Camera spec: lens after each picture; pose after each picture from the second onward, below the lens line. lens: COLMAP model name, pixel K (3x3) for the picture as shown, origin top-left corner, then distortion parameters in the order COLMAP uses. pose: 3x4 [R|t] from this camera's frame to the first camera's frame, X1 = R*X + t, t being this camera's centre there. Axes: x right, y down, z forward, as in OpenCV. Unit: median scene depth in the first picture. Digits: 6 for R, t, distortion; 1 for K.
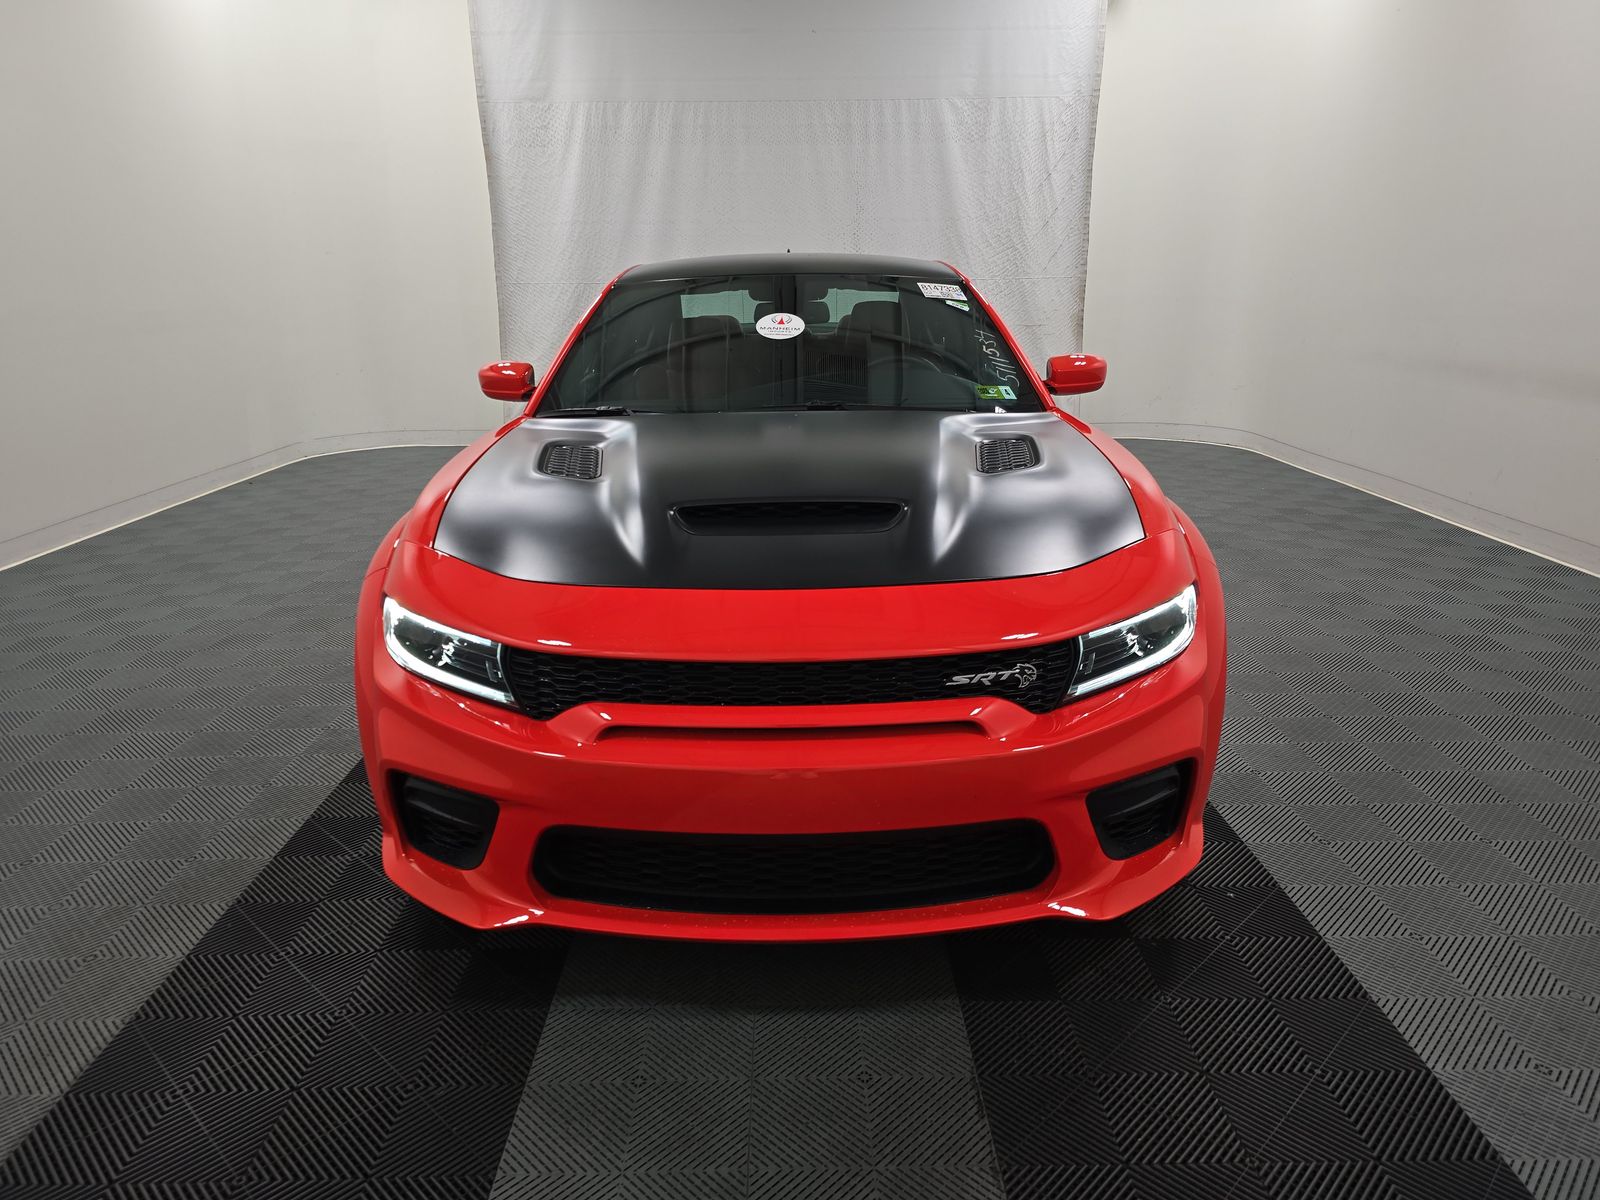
lens RADIAL K [[1077.8, 0, 805.1], [0, 1077.8, 597.1], [0, 0, 1]] dist [0.041924, -0.031267]
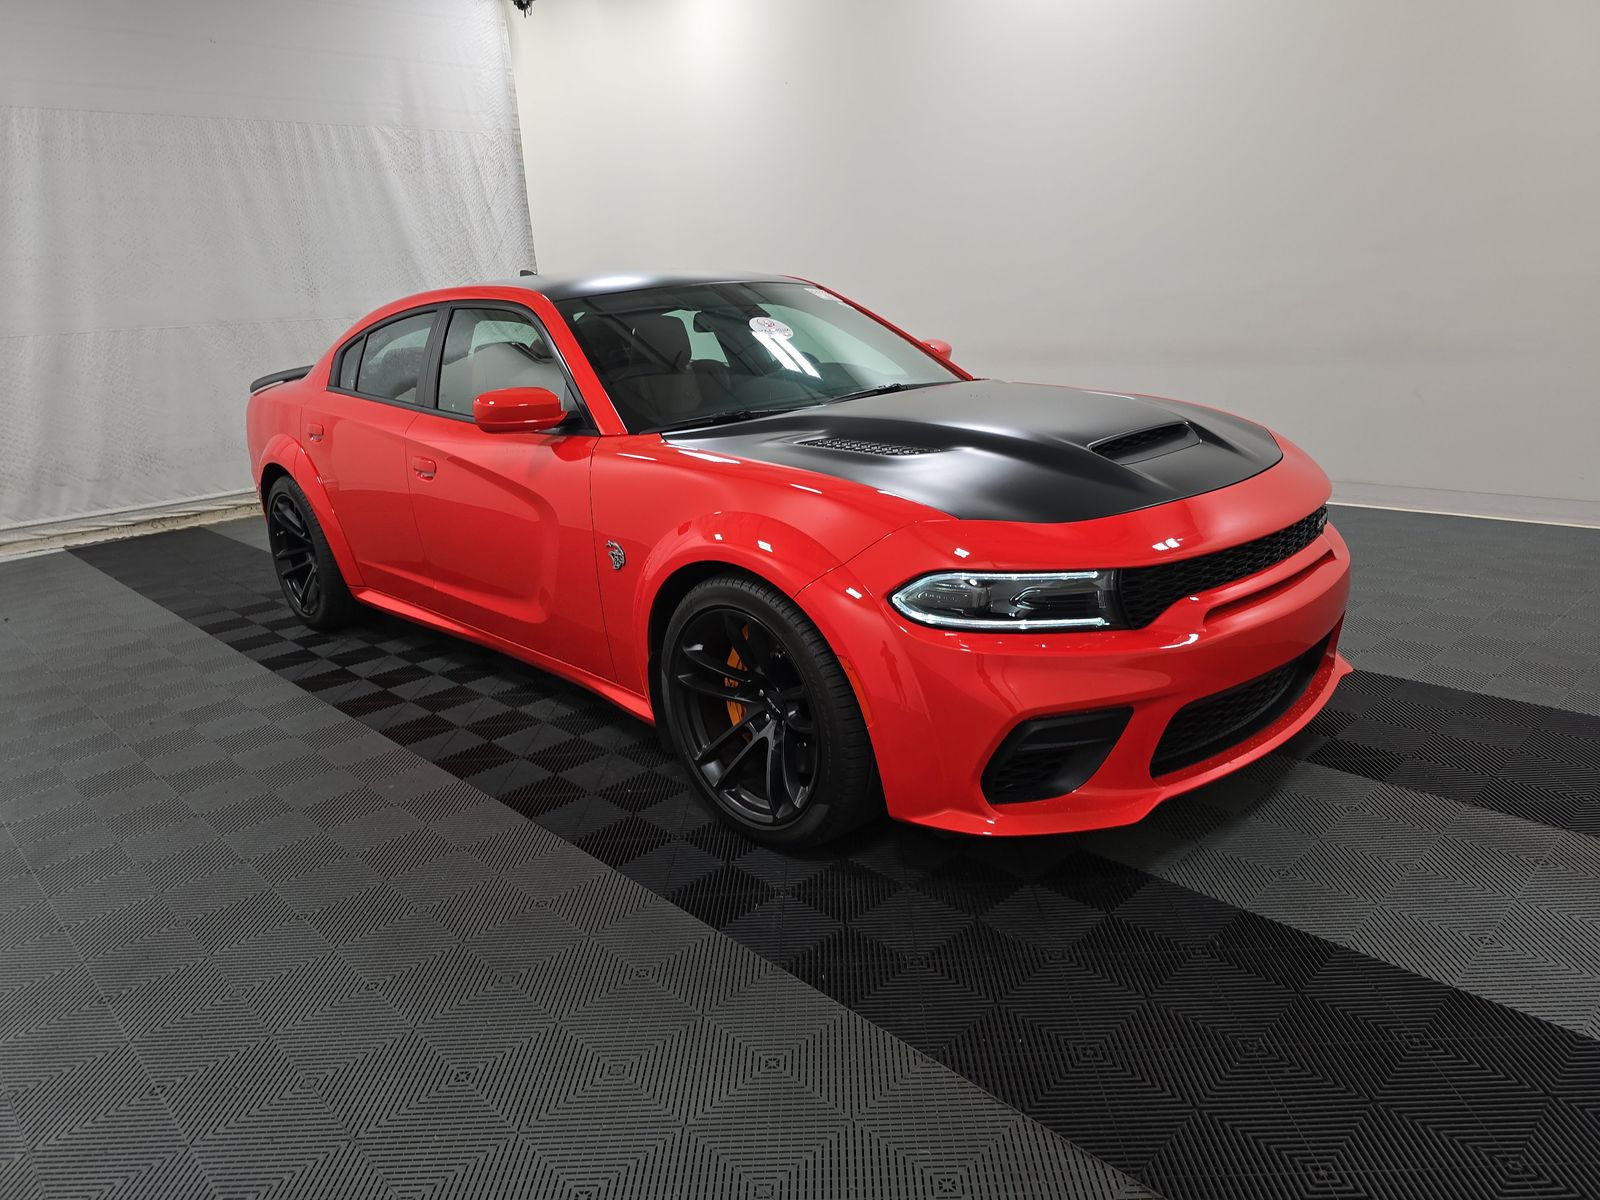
lens RADIAL K [[1077.8, 0, 805.1], [0, 1077.8, 597.1], [0, 0, 1]] dist [0.041924, -0.031267]
pose [[0.731750, -0.217146, 0.646057, -0.301722], [0.241251, 0.969044, 0.052455, -0.016799], [-0.637448, 0.117478, 0.761485, 0.077005]]
